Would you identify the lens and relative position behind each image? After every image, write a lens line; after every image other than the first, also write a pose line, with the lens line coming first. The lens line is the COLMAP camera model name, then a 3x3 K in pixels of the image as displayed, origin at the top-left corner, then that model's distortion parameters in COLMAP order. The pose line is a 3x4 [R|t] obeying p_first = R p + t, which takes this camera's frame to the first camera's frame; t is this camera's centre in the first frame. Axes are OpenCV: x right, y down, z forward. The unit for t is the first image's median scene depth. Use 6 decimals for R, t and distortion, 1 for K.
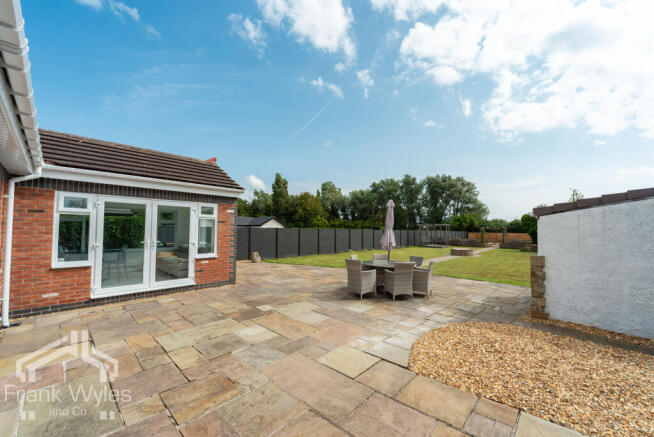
lens RADIAL K [[267.3, 0, 327.0], [0, 267.3, 218.5], [0, 0, 1]] dist [-0.000896, -0.000221]
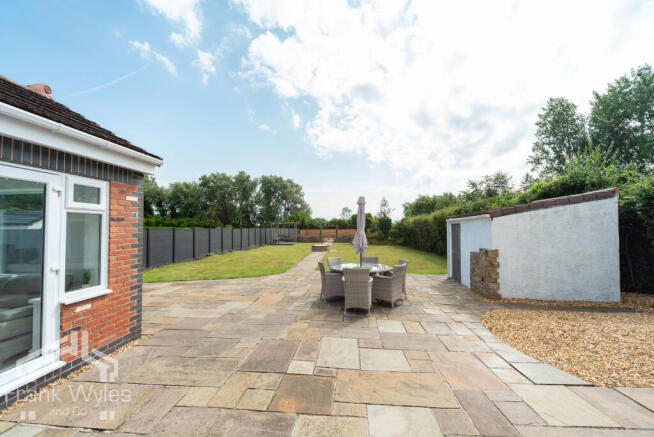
lens RADIAL K [[261.1, 0, 328.7], [0, 261.1, 195.2], [0, 0, 1]] dist [0.000967, -0.000119]
pose [[0.764908, 0.067294, 0.640615, -0.084952], [-0.016496, 0.996248, -0.084956, 0.000232], [-0.643929, 0.054416, 0.763148, 0.072691]]
